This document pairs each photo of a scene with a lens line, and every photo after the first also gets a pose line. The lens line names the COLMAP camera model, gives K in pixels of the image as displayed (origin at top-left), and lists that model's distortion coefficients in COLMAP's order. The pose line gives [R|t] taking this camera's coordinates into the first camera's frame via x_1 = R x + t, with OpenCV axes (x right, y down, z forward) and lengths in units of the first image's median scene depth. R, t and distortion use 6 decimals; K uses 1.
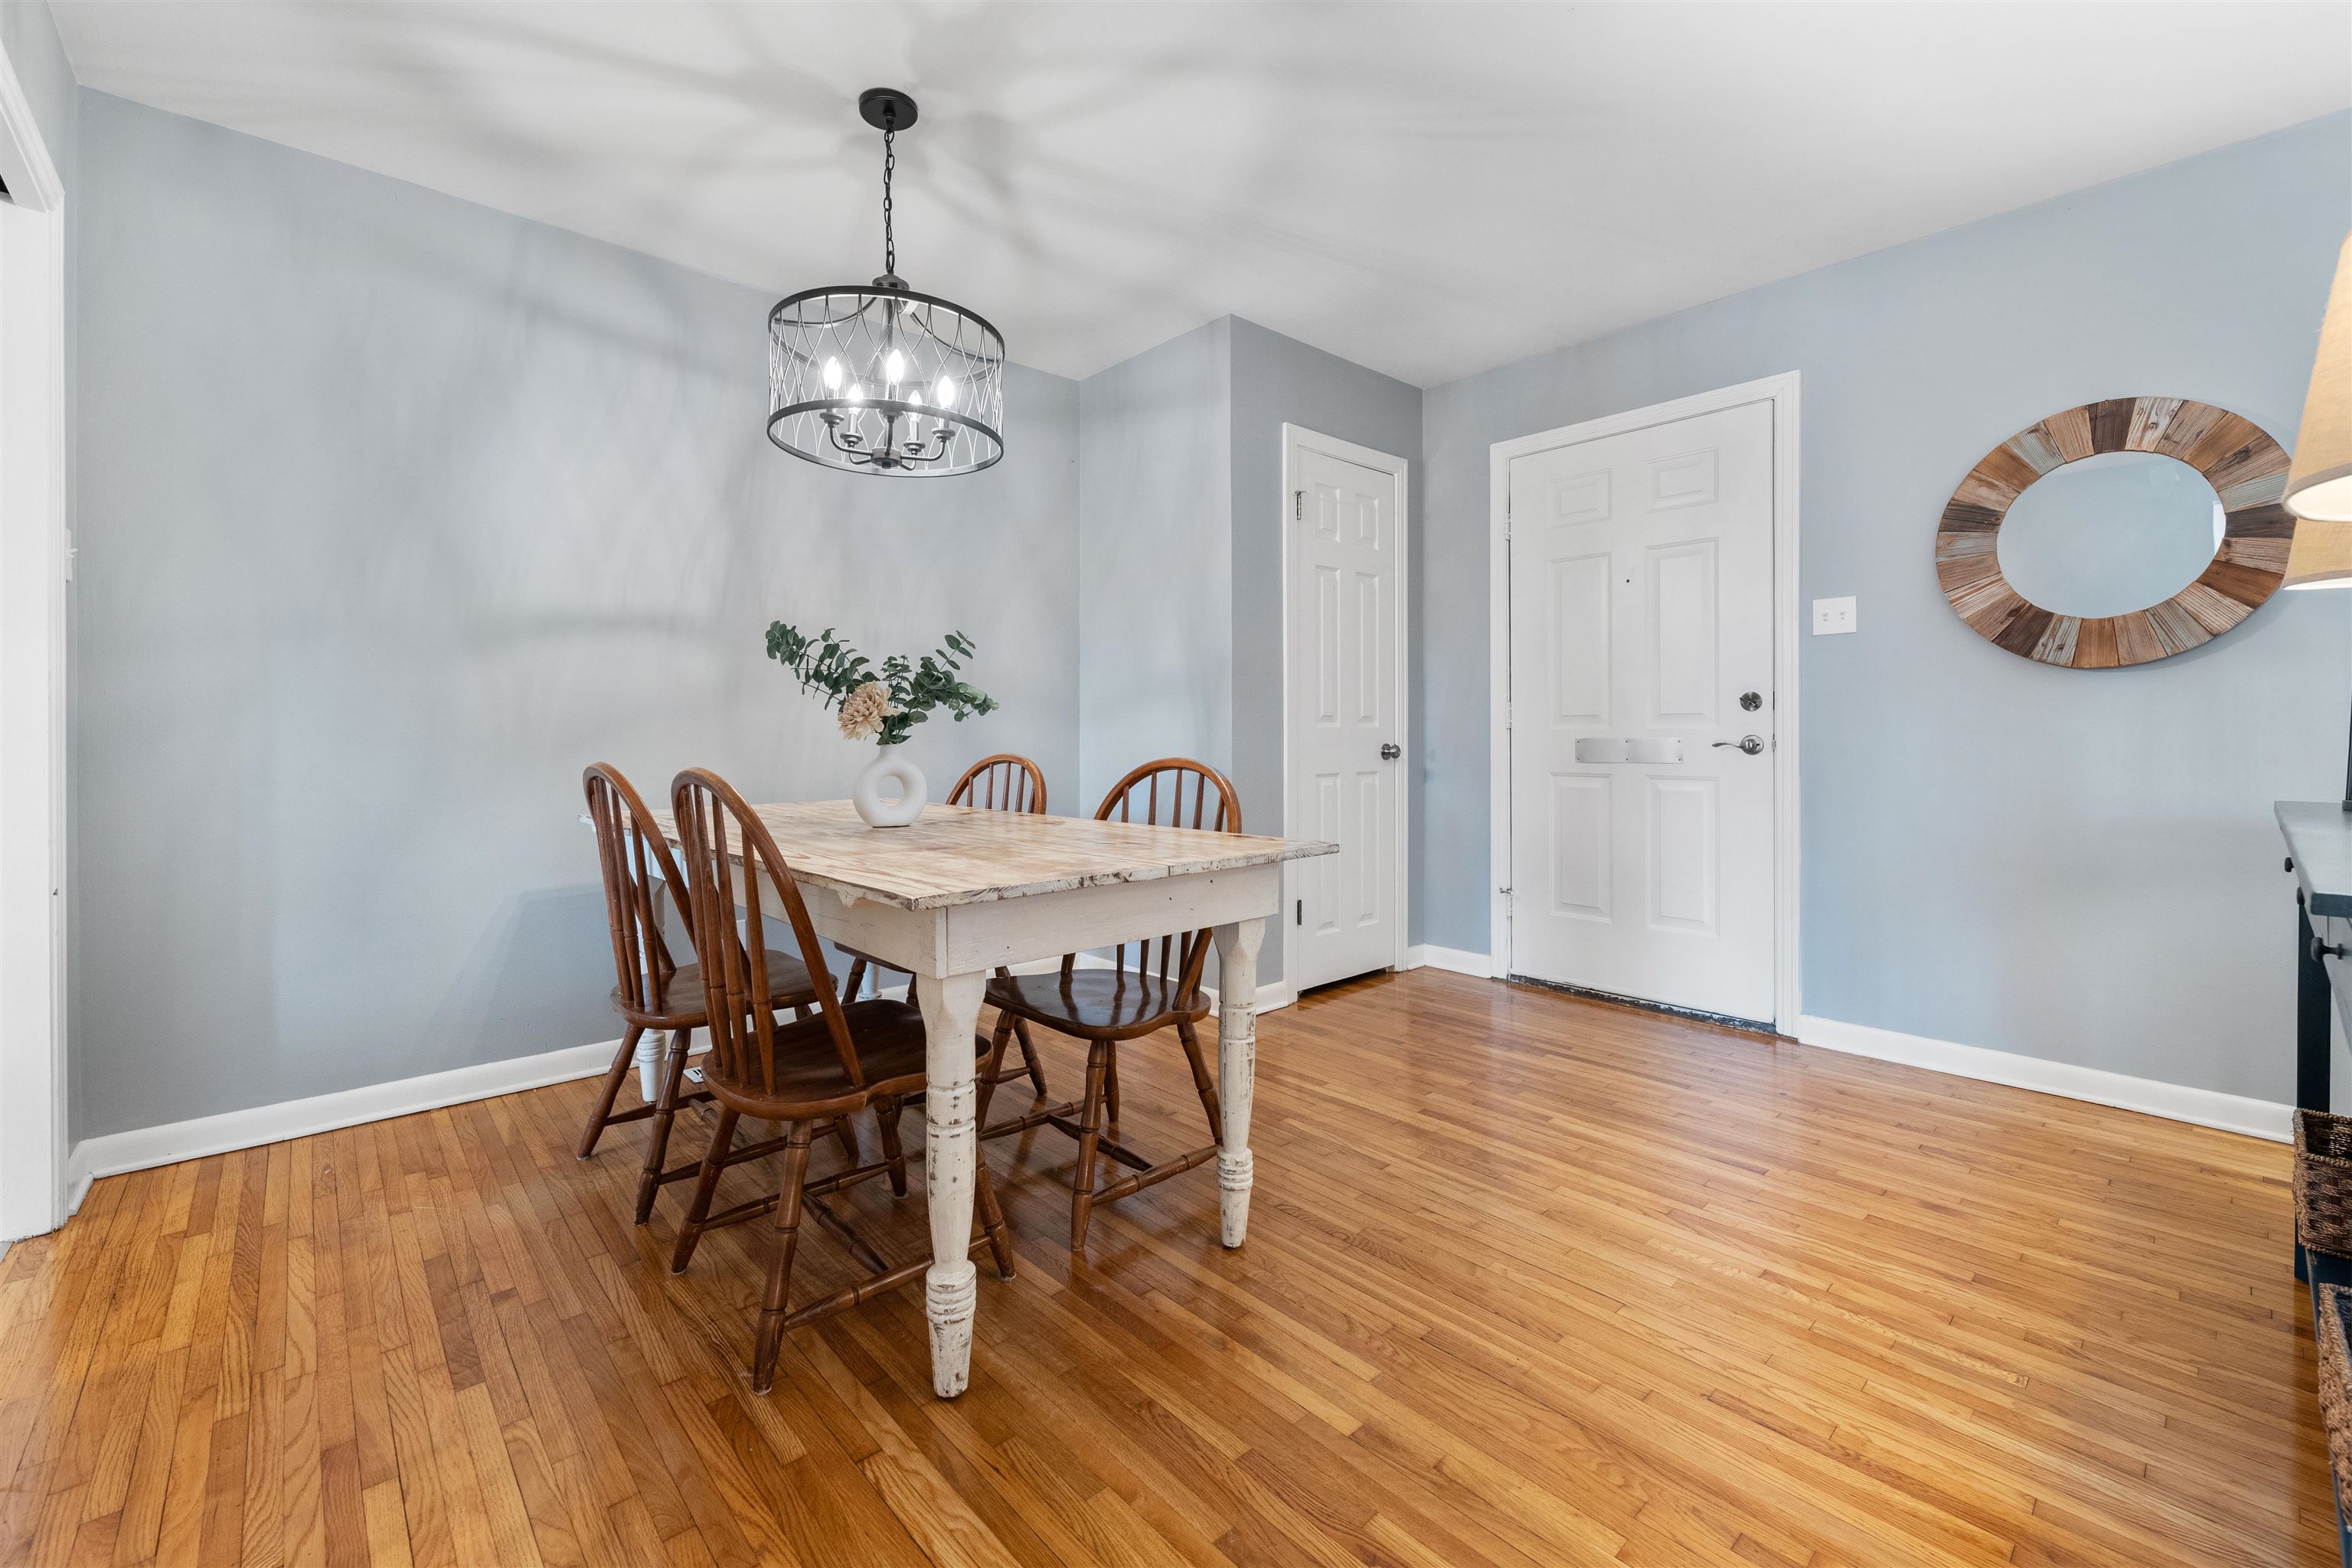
lens RADIAL K [[967.4, 0, 1166.0], [0, 967.4, 731.6], [0, 0, 1]] dist [0.000718, 0.000006]
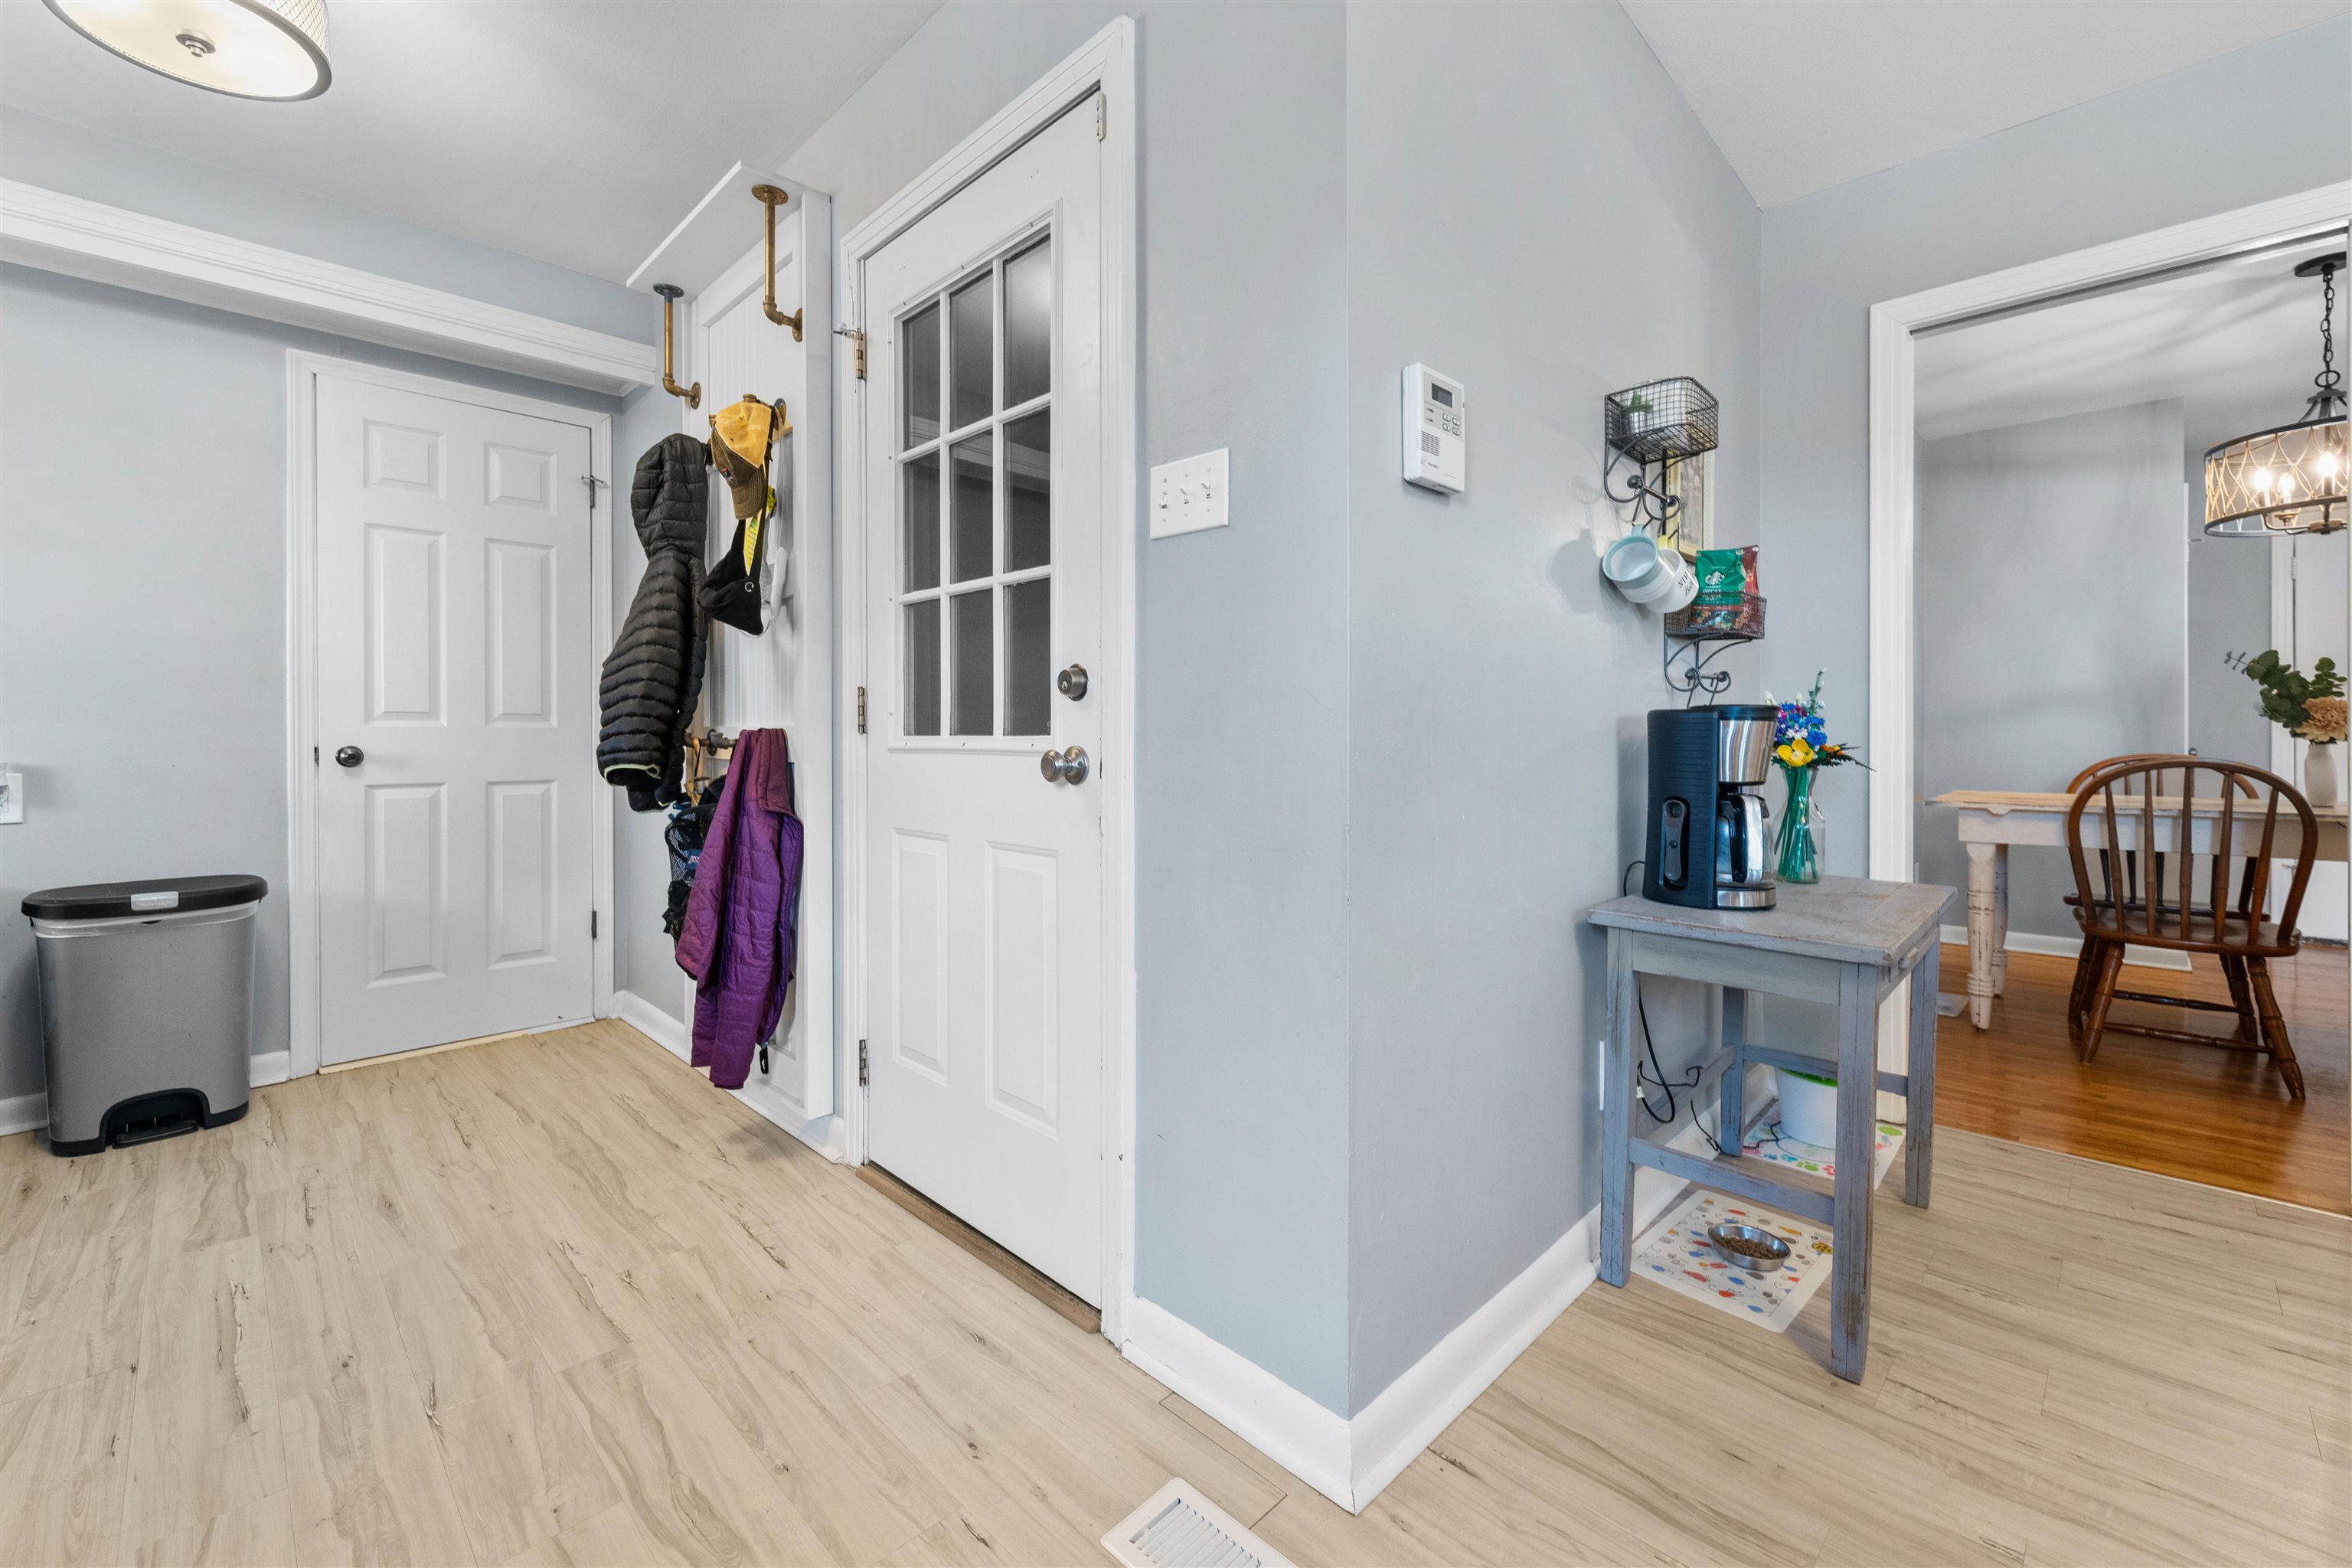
lens RADIAL K [[957.6, 0, 1163.1], [0, 957.6, 746.6], [0, 0, 1]] dist [0.001779, 0.000093]
pose [[0.998913, -0.000662, 0.046607, -1.136056], [0.000536, 0.999996, 0.002708, 0.005463], [-0.046609, -0.002680, 0.998910, -0.136780]]
